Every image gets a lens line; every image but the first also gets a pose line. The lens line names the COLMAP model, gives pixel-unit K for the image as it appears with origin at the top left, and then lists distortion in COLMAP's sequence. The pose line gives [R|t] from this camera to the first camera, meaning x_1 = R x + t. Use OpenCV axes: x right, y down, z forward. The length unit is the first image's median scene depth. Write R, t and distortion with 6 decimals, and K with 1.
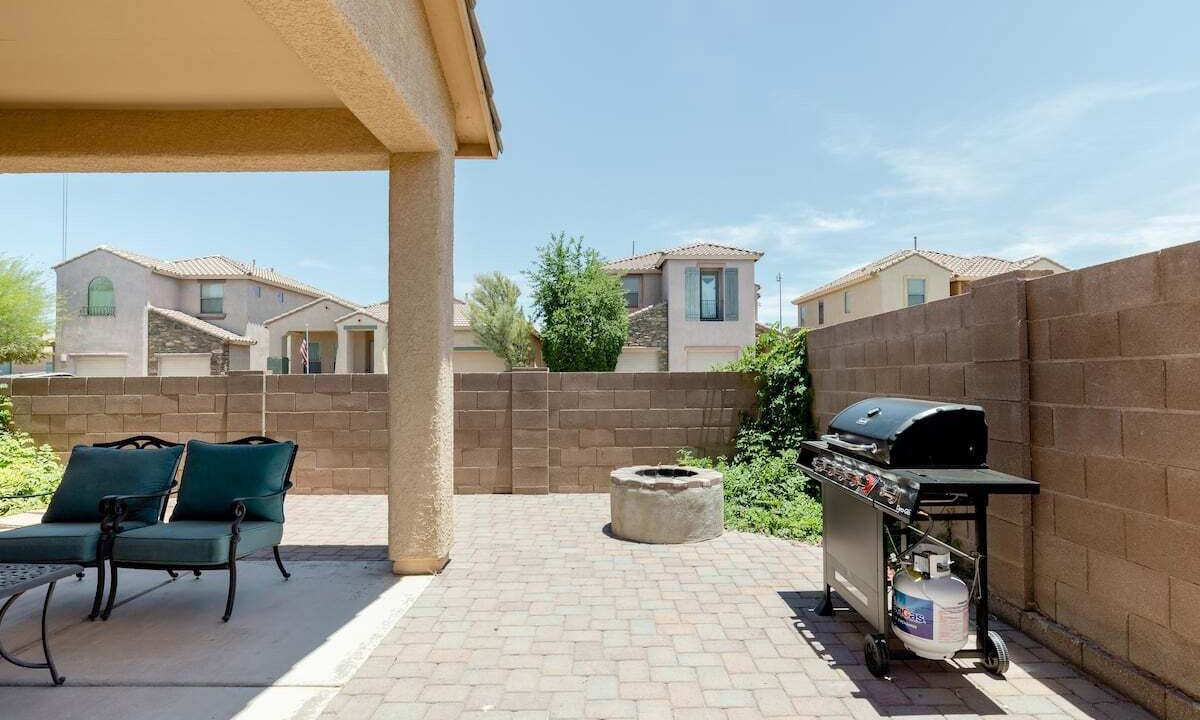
lens RADIAL K [[661.8, 0, 600.0], [0, 661.8, 363.4], [0, 0, 1]] dist [0.001347, 0.000323]
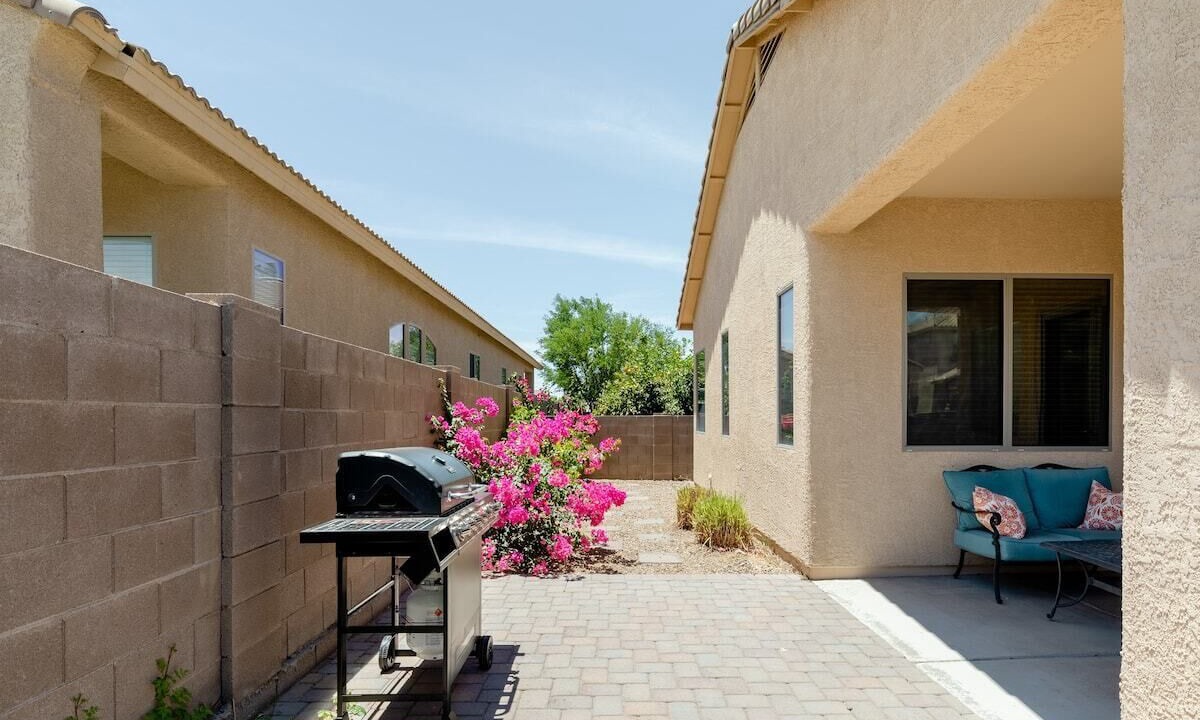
lens RADIAL K [[661.8, 0, 603.5], [0, 661.8, 359.9], [0, 0, 1]] dist [0.001347, 0.000323]
pose [[-0.999956, 0.007915, 0.004942, 0.128595], [0.007322, 0.993861, -0.110398, 0.028355], [-0.005786, -0.110357, -0.993875, 1.523646]]
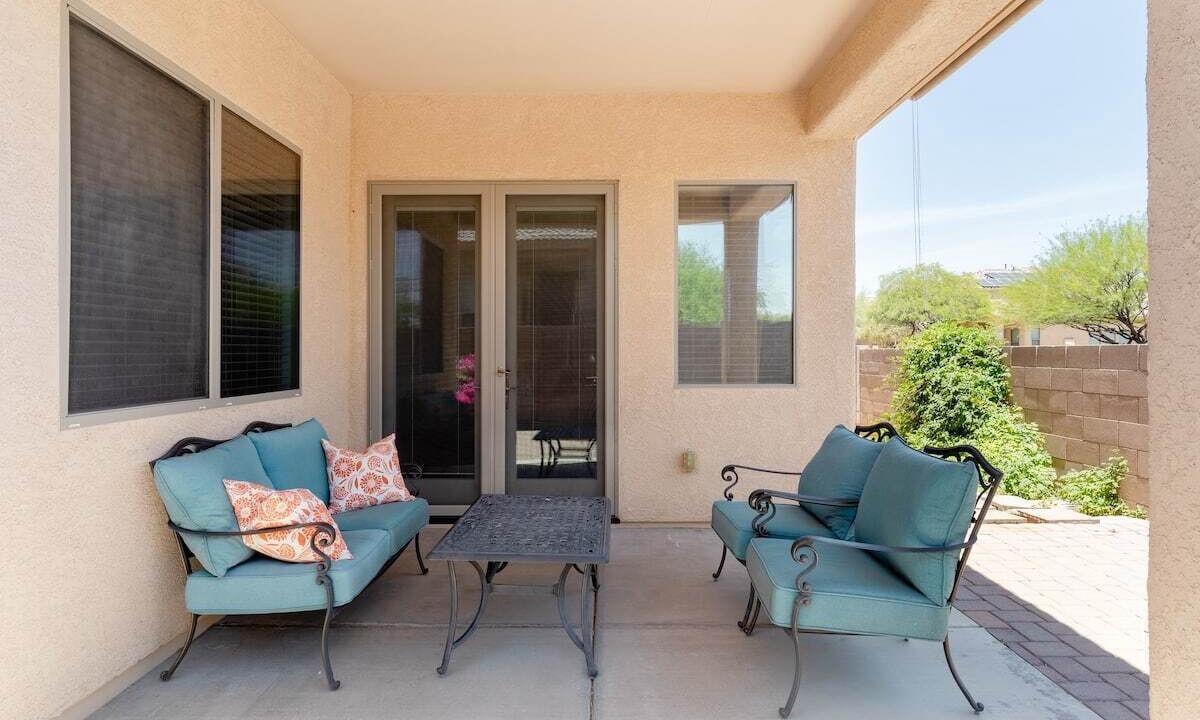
lens RADIAL K [[661.8, 0, 600.9], [0, 661.8, 357.6], [0, 0, 1]] dist [0.001347, 0.000323]
pose [[0.004314, 0.013109, -0.999905, 0.073377], [0.024919, 0.999602, 0.013212, 0.016238], [0.999680, -0.024973, 0.003985, 0.691417]]
